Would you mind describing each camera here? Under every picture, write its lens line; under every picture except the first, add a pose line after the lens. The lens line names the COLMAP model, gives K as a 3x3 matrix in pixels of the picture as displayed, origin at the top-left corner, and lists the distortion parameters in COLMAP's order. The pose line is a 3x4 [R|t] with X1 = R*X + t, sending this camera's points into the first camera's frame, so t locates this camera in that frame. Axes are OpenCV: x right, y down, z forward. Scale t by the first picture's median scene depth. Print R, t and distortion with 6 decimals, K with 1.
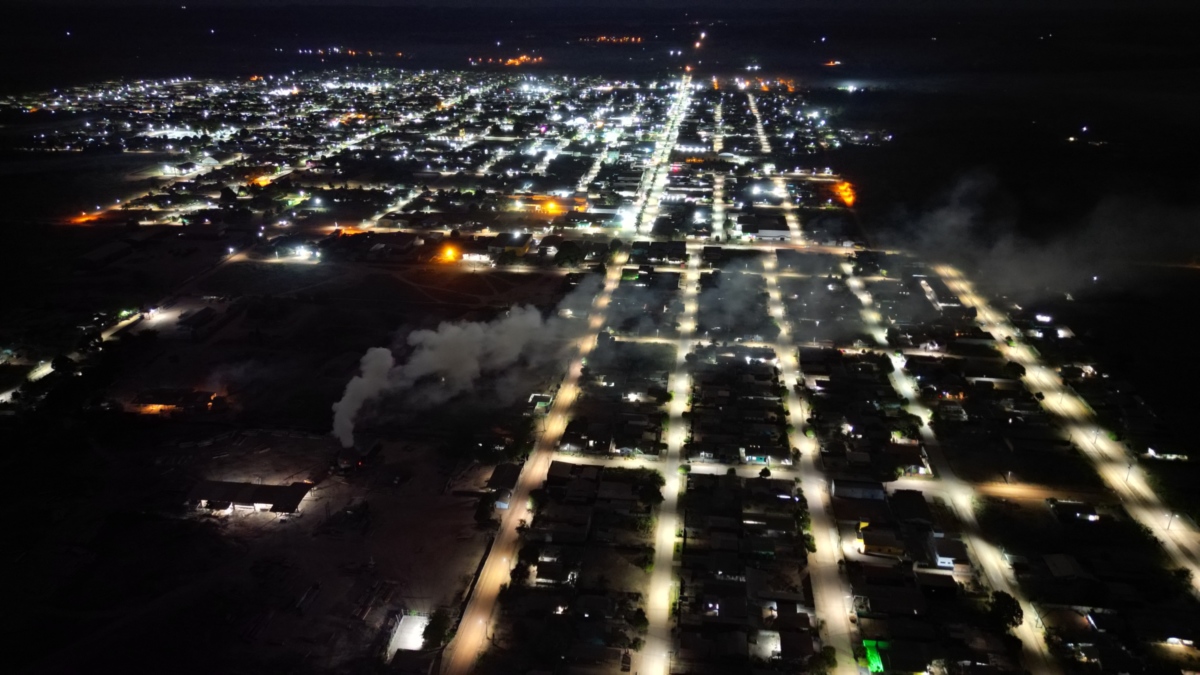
lens RADIAL K [[844.6, 0, 605.1], [0, 844.6, 337.1], [0, 0, 1]] dist [0.087826, -0.093027]
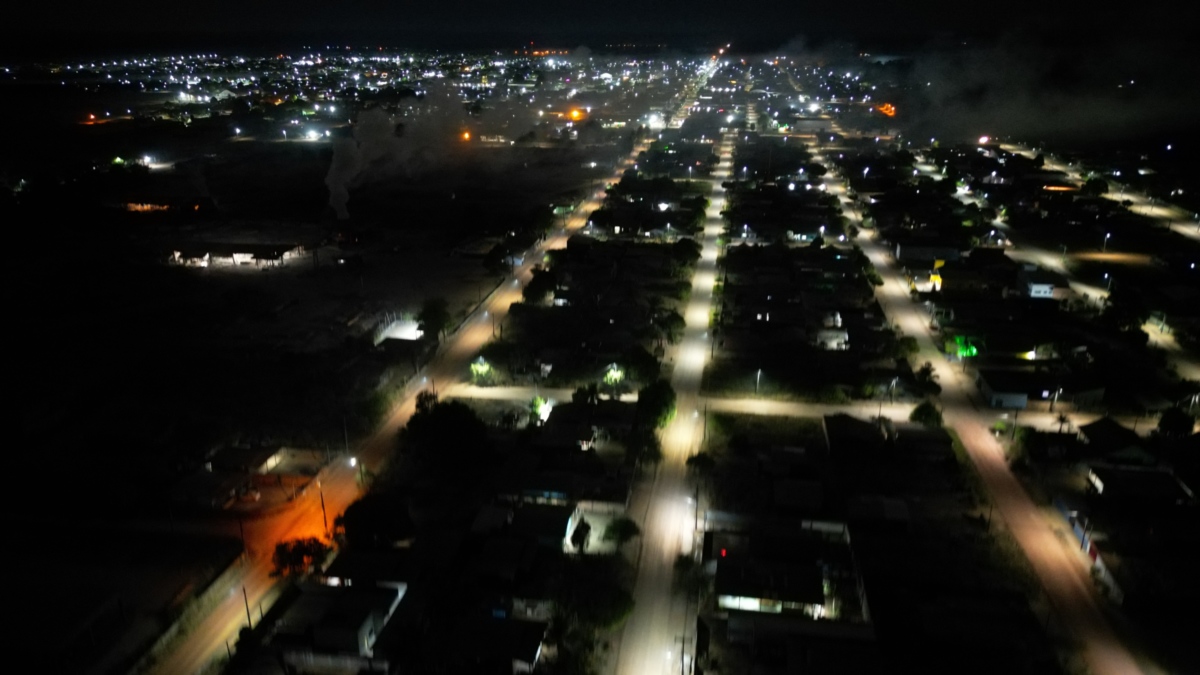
lens RADIAL K [[844.6, 0, 605.1], [0, 844.6, 337.1], [0, 0, 1]] dist [0.087826, -0.093027]
pose [[0.999578, 0.015388, -0.024649, -0.002816], [-0.015808, 0.999732, -0.016910, 0.134256], [0.024382, 0.017292, 0.999553, 0.062443]]
